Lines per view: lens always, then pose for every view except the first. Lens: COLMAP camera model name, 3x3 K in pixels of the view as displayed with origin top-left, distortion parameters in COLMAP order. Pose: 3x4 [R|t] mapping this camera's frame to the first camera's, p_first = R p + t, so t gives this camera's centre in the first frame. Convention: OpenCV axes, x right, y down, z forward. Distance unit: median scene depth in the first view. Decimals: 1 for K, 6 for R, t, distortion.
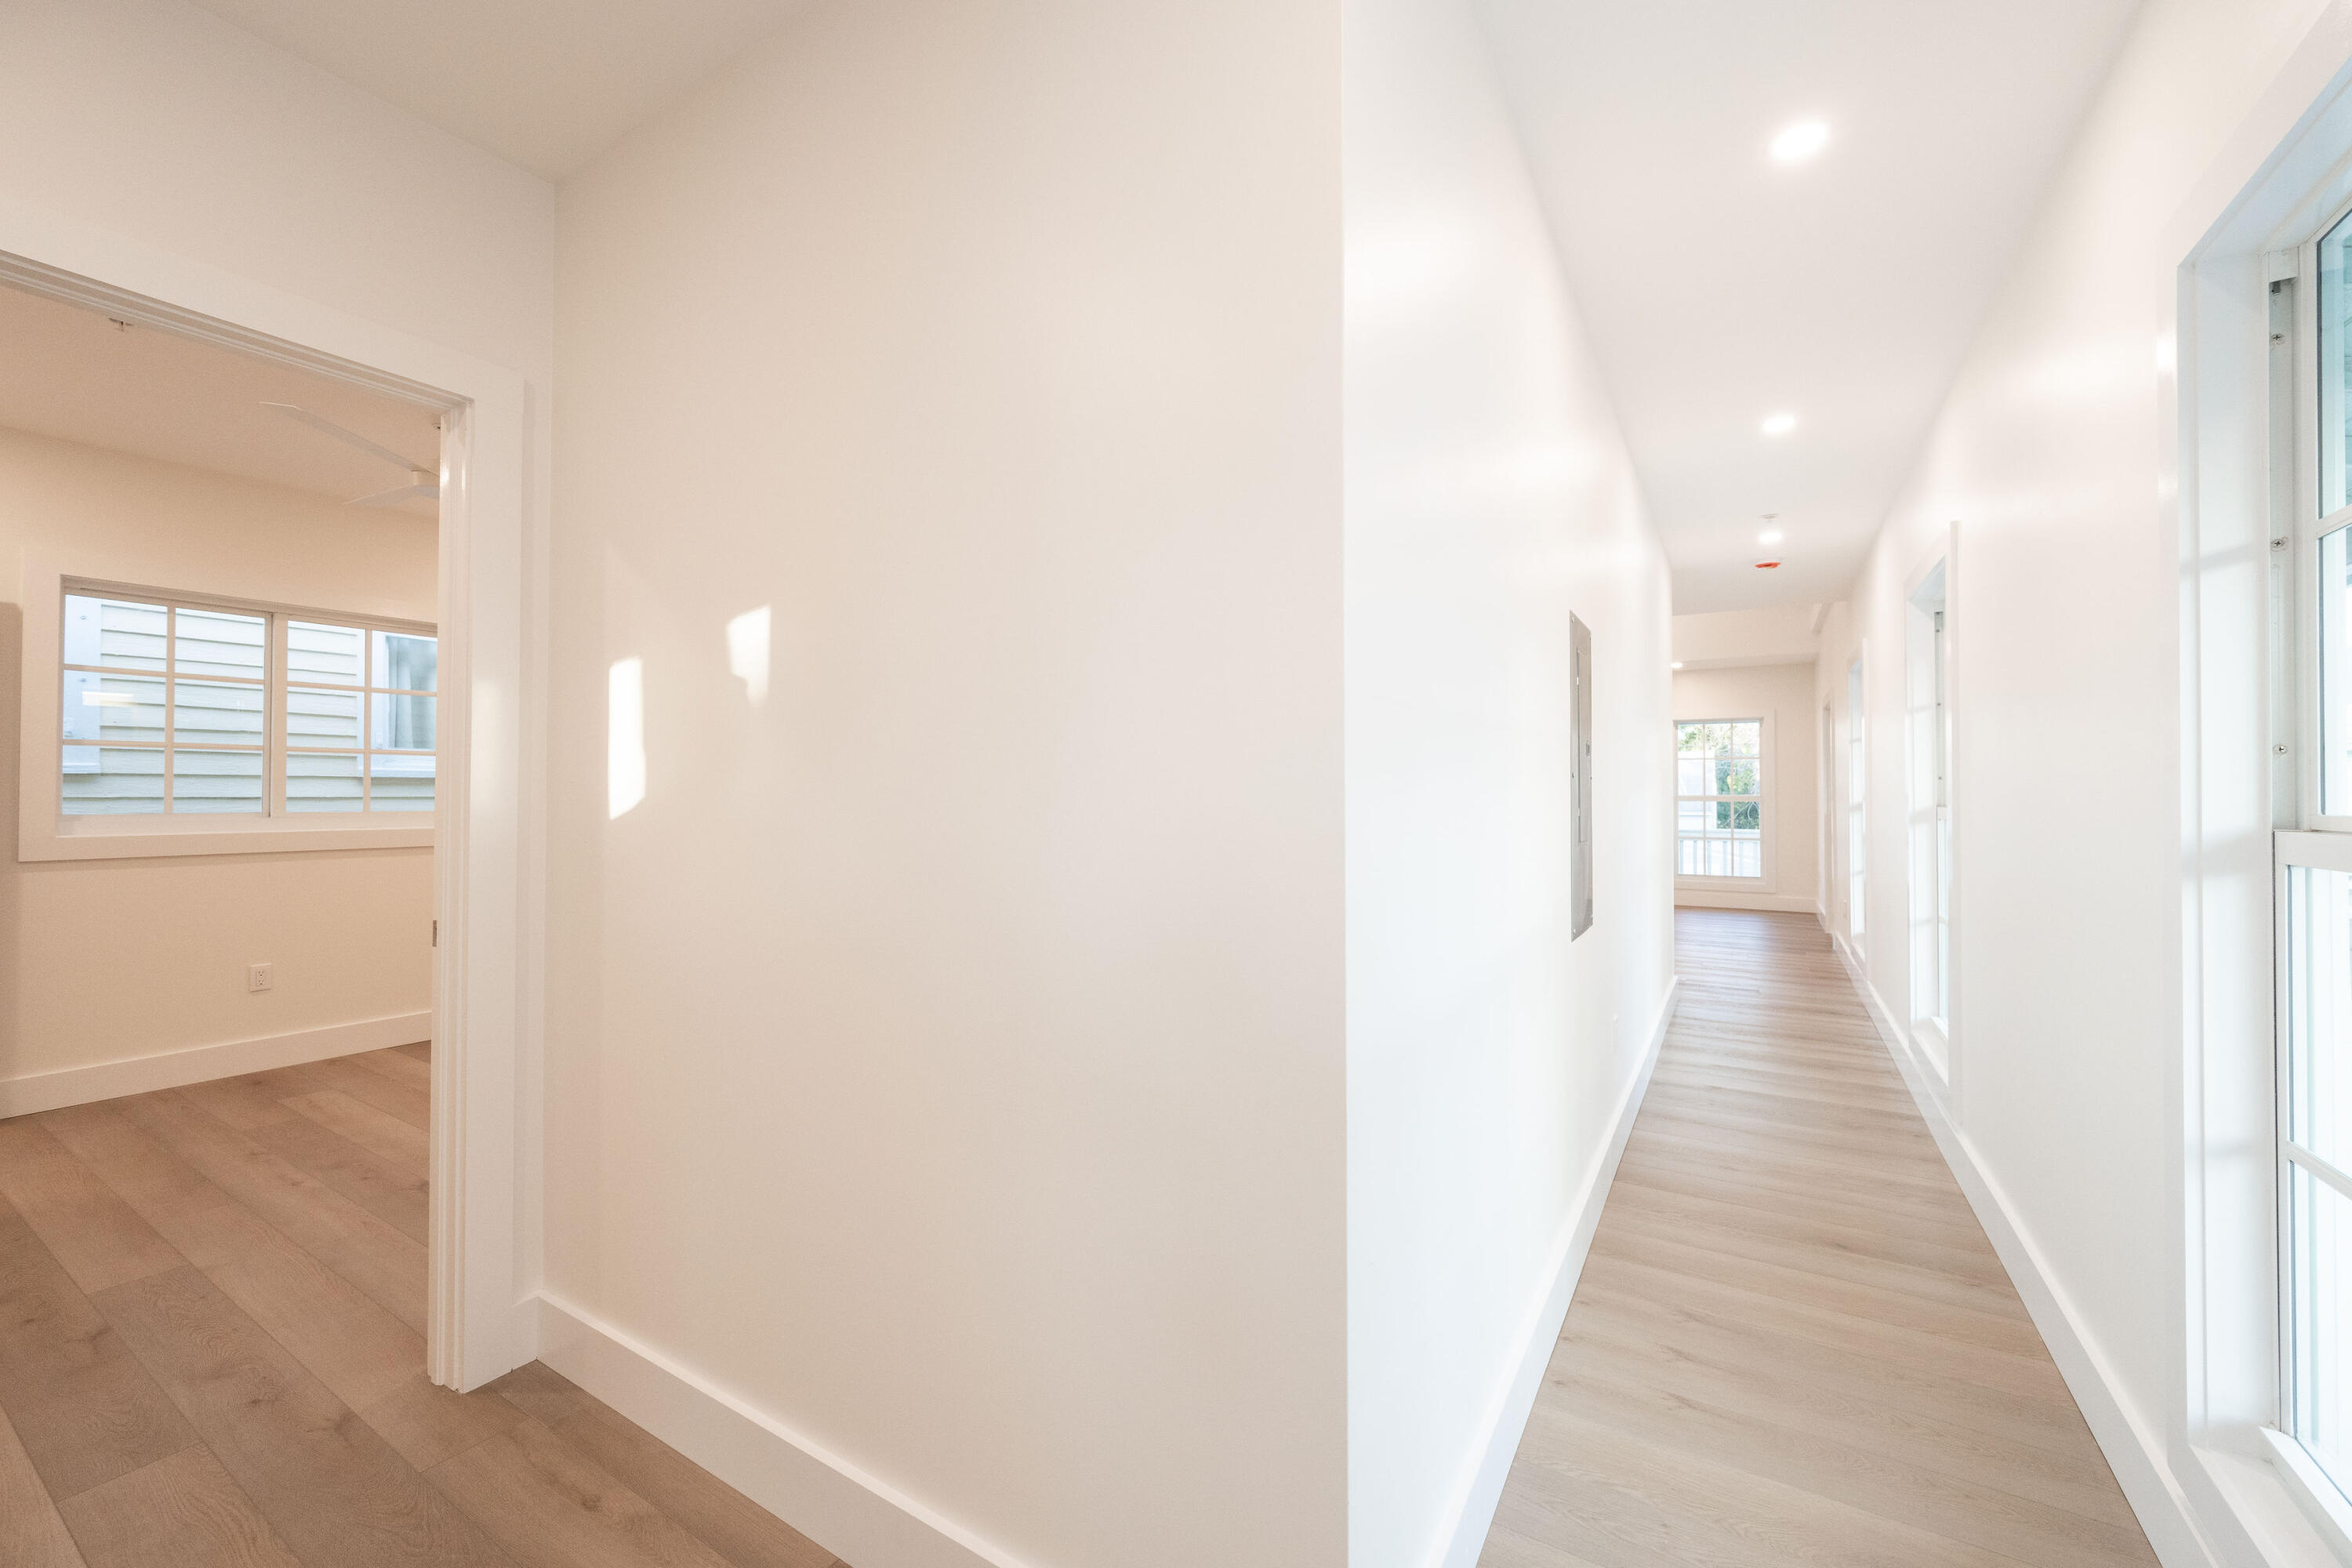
lens RADIAL K [[923.4, 0, 1166.2], [0, 923.4, 785.3], [0, 0, 1]] dist [-0.002297, 0.000776]
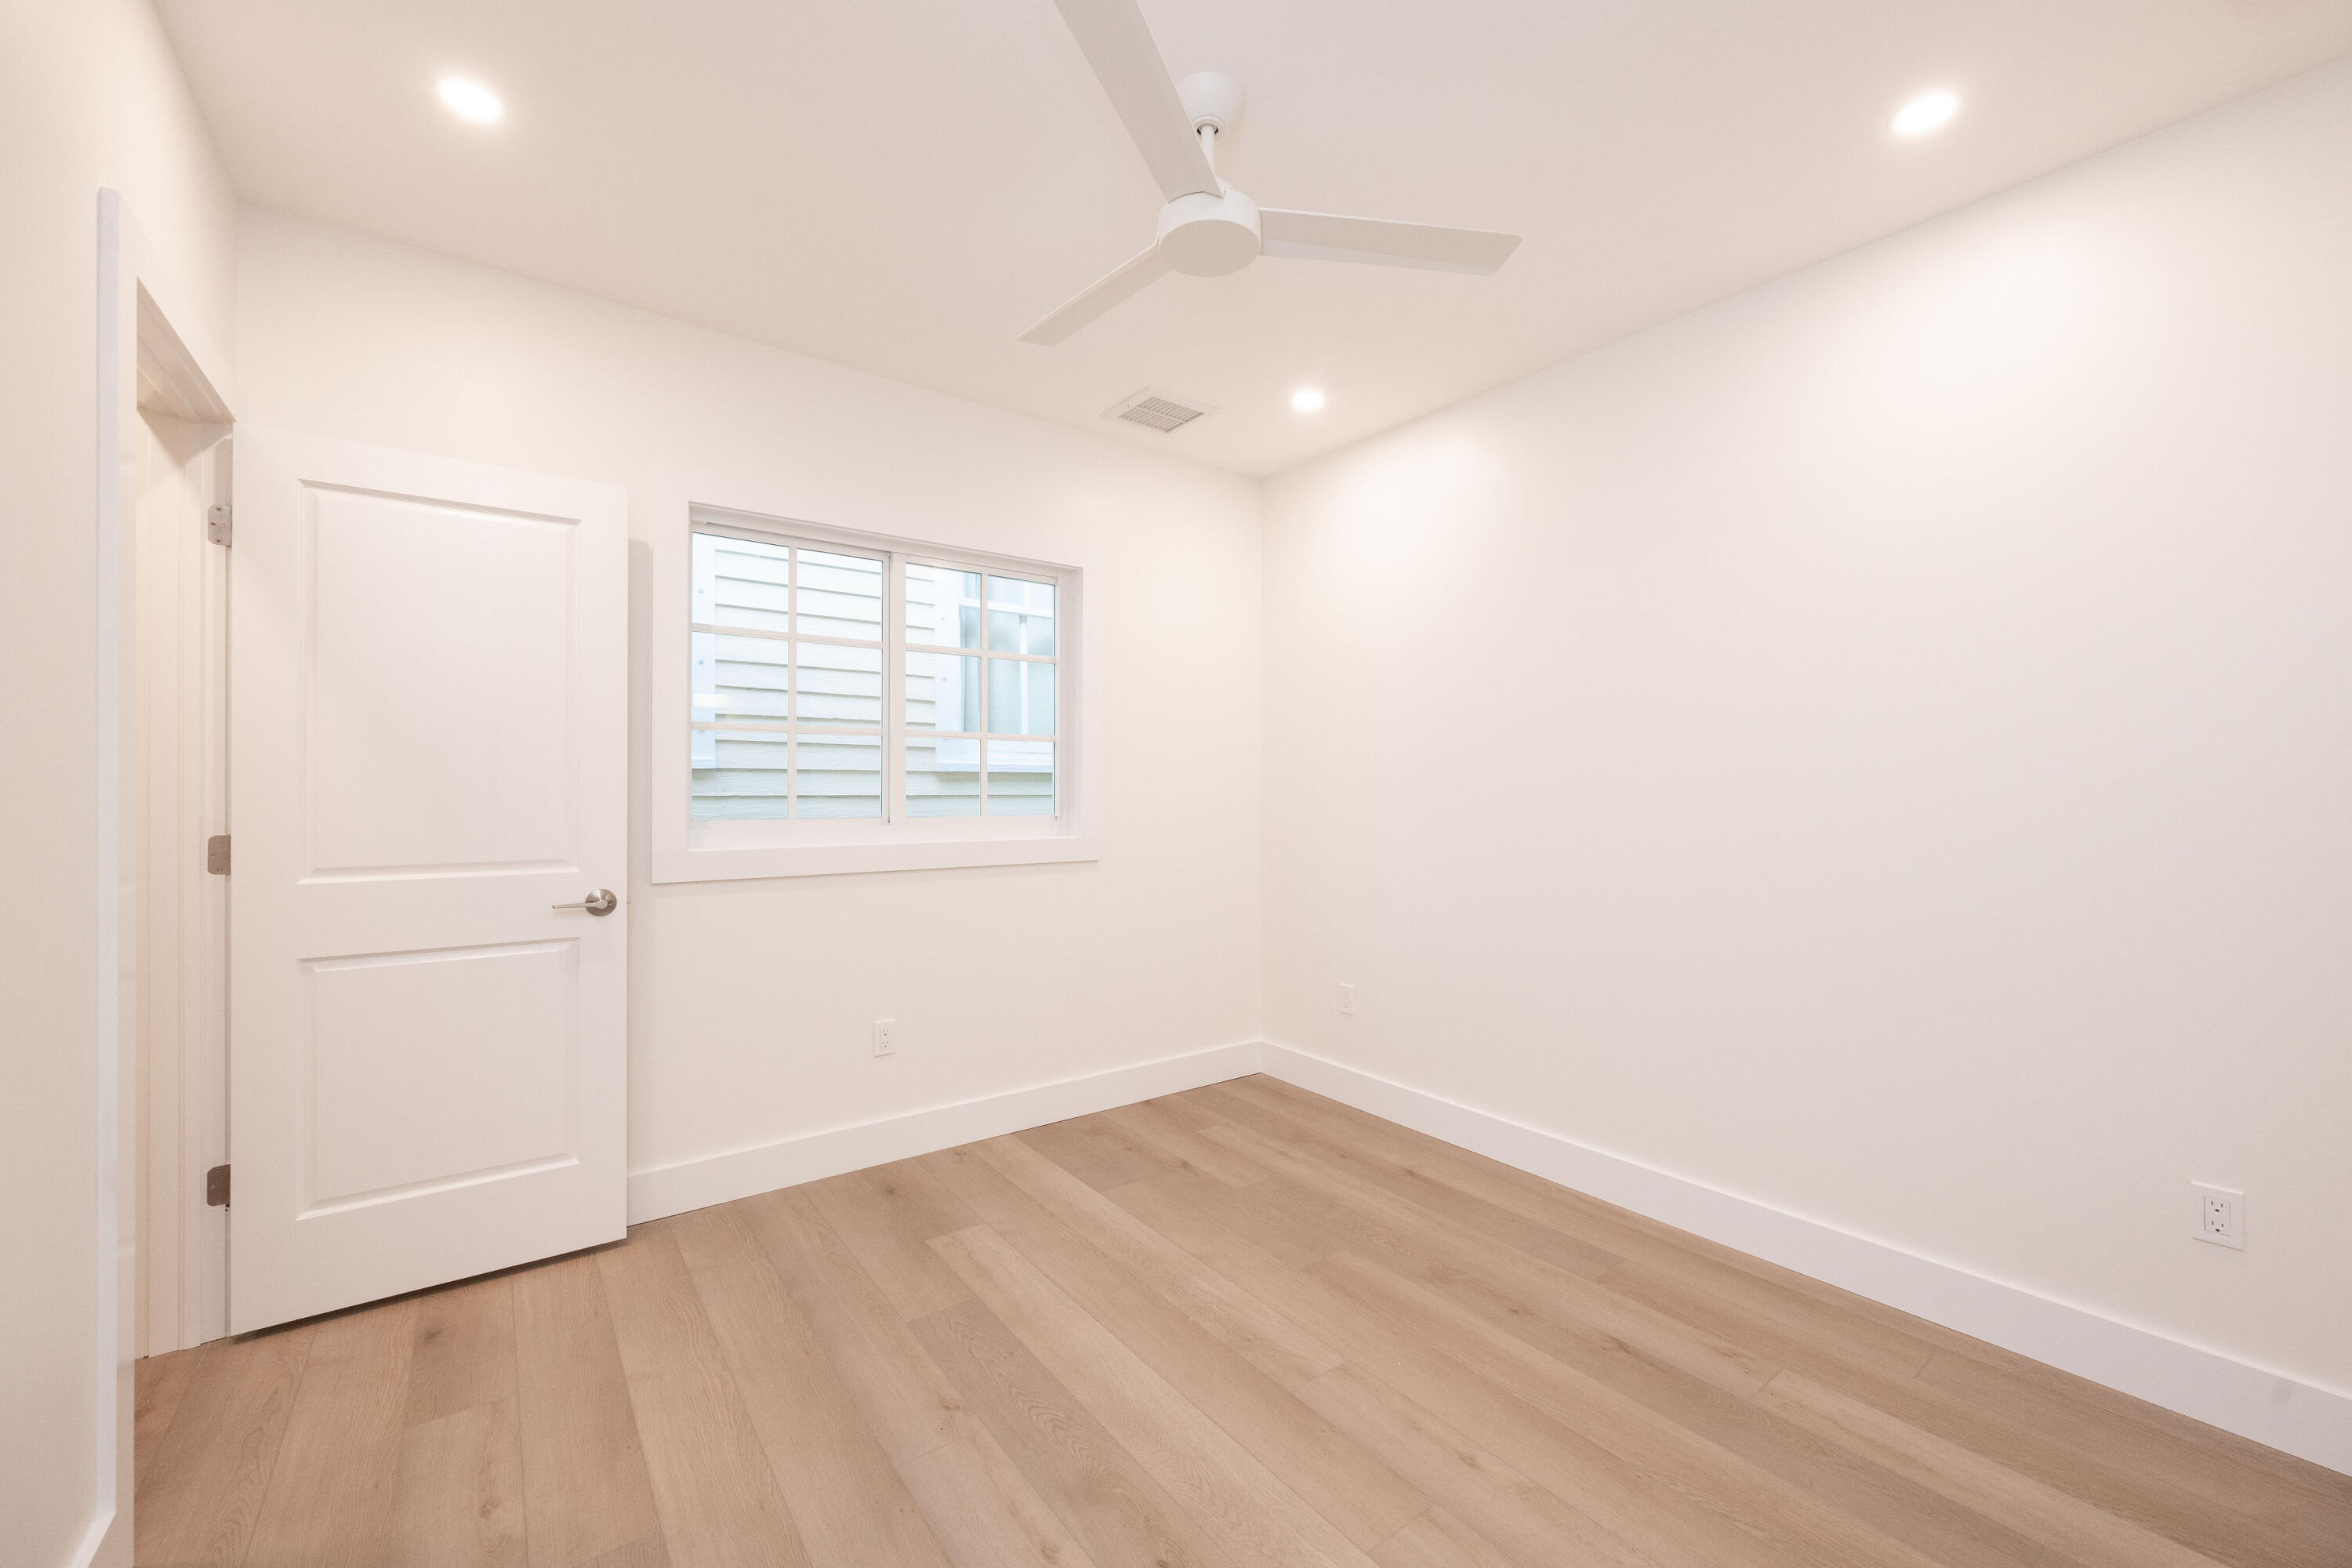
lens RADIAL K [[923.4, 0, 1166.0], [0, 923.4, 789.1], [0, 0, 1]] dist [-0.002297, 0.000776]
pose [[0.927481, -0.000954, -0.373868, -0.495527], [0.004099, 0.999963, 0.007617, 0.001712], [0.373847, -0.008597, 0.927450, 0.396092]]
